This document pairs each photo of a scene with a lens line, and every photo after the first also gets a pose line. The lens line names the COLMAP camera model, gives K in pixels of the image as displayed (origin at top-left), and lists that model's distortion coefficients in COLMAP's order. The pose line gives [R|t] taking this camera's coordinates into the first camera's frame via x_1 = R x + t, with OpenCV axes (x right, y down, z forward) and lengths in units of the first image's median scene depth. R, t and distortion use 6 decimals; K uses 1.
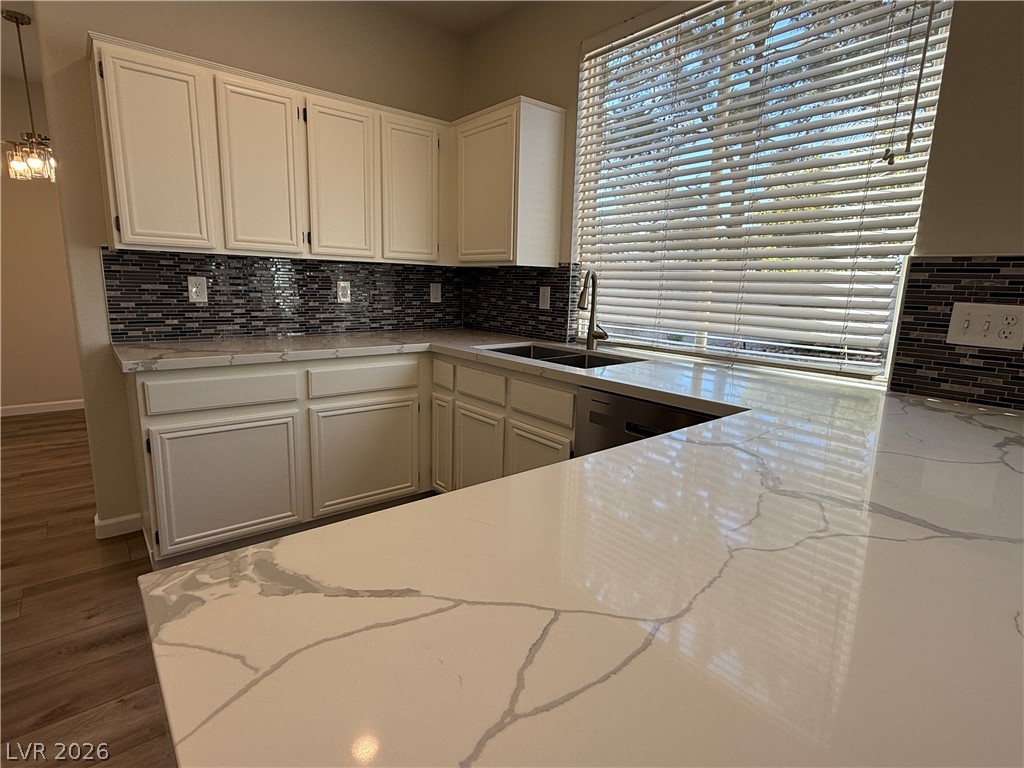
lens RADIAL K [[525.7, 0, 510.9], [0, 525.7, 381.6], [0, 0, 1]] dist [-0.000918, 0.000470]
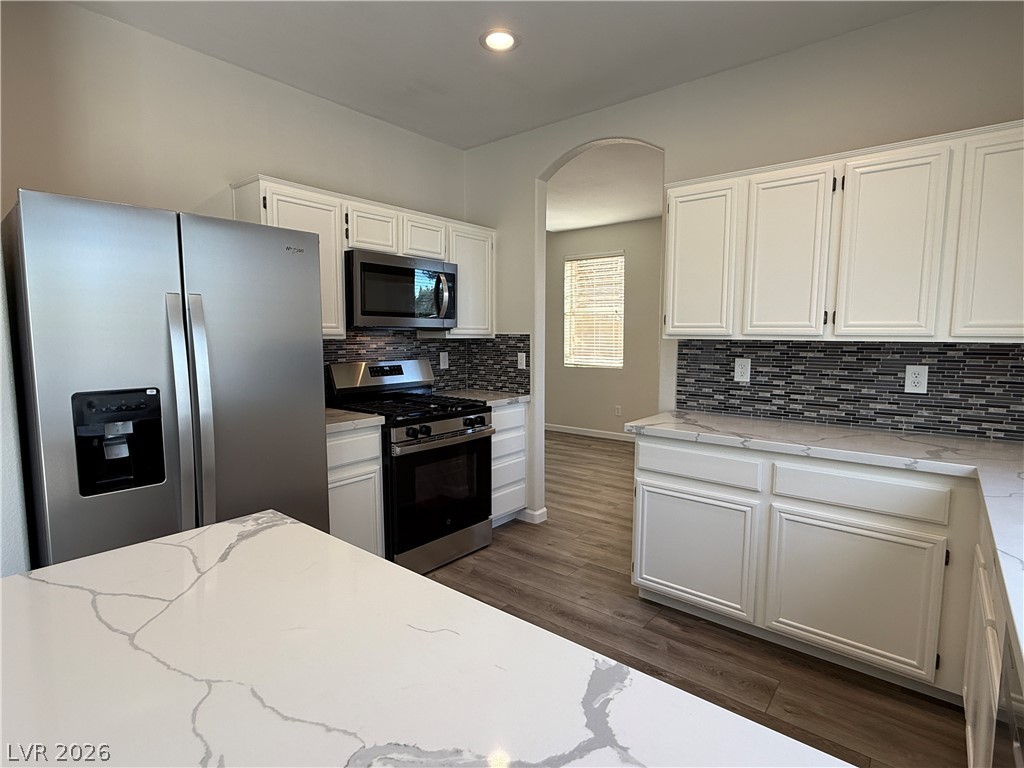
lens RADIAL K [[525.7, 0, 513.7], [0, 525.7, 382.0], [0, 0, 1]] dist [-0.000918, 0.000470]
pose [[0.196422, 0.064057, -0.978425, 0.404807], [-0.180941, 0.983094, 0.028038, -0.101980], [0.963680, 0.171530, 0.204692, 0.345091]]
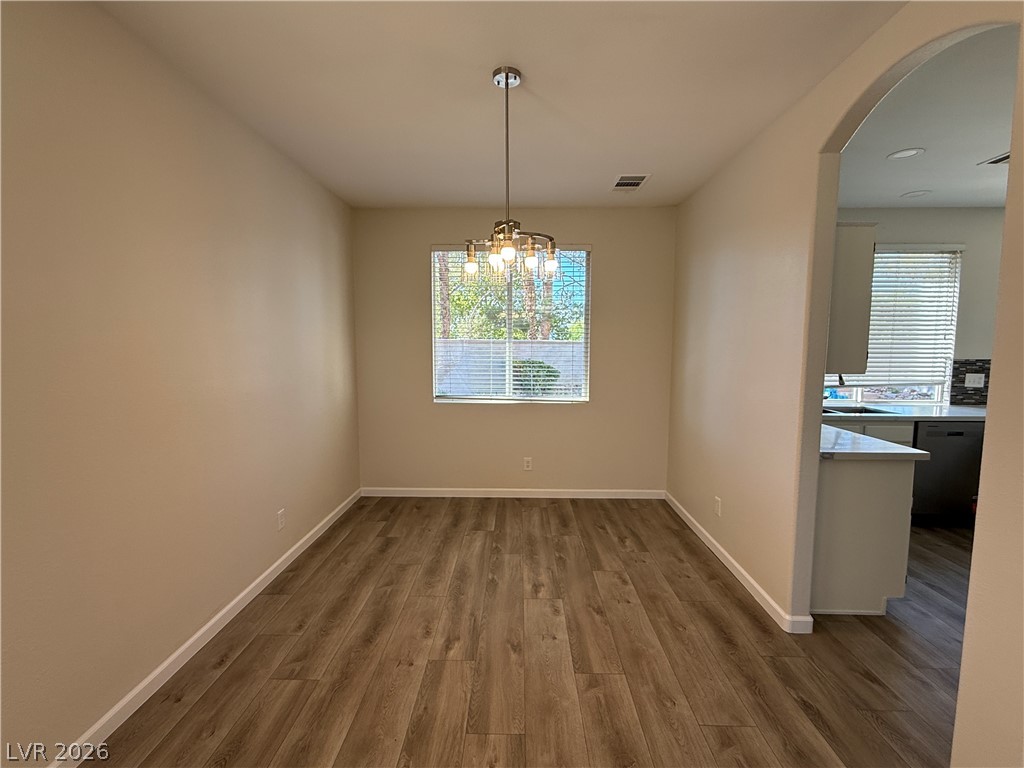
lens RADIAL K [[453.7, 0, 511.1], [0, 453.7, 382.0], [0, 0, 1]] dist [-0.003910, -0.000127]
pose [[0.657428, -0.090794, 0.748027, -1.891039], [0.155461, 0.987700, -0.016747, -0.306707], [-0.737306, 0.127299, 0.663457, 0.779781]]
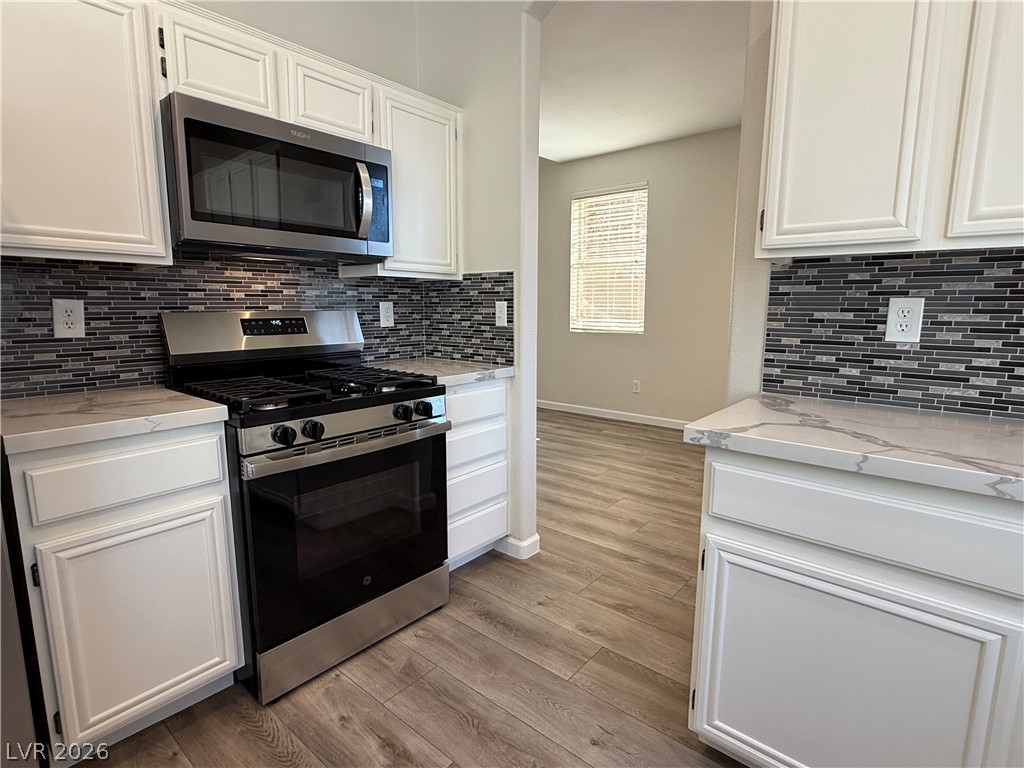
lens RADIAL K [[525.7, 0, 510.3], [0, 525.7, 381.7], [0, 0, 1]] dist [-0.000918, 0.000470]
pose [[0.176057, 0.116845, -0.977421, -0.111791], [-0.182338, 0.979618, 0.084264, -0.085036], [0.967345, 0.163386, 0.193774, 0.517575]]
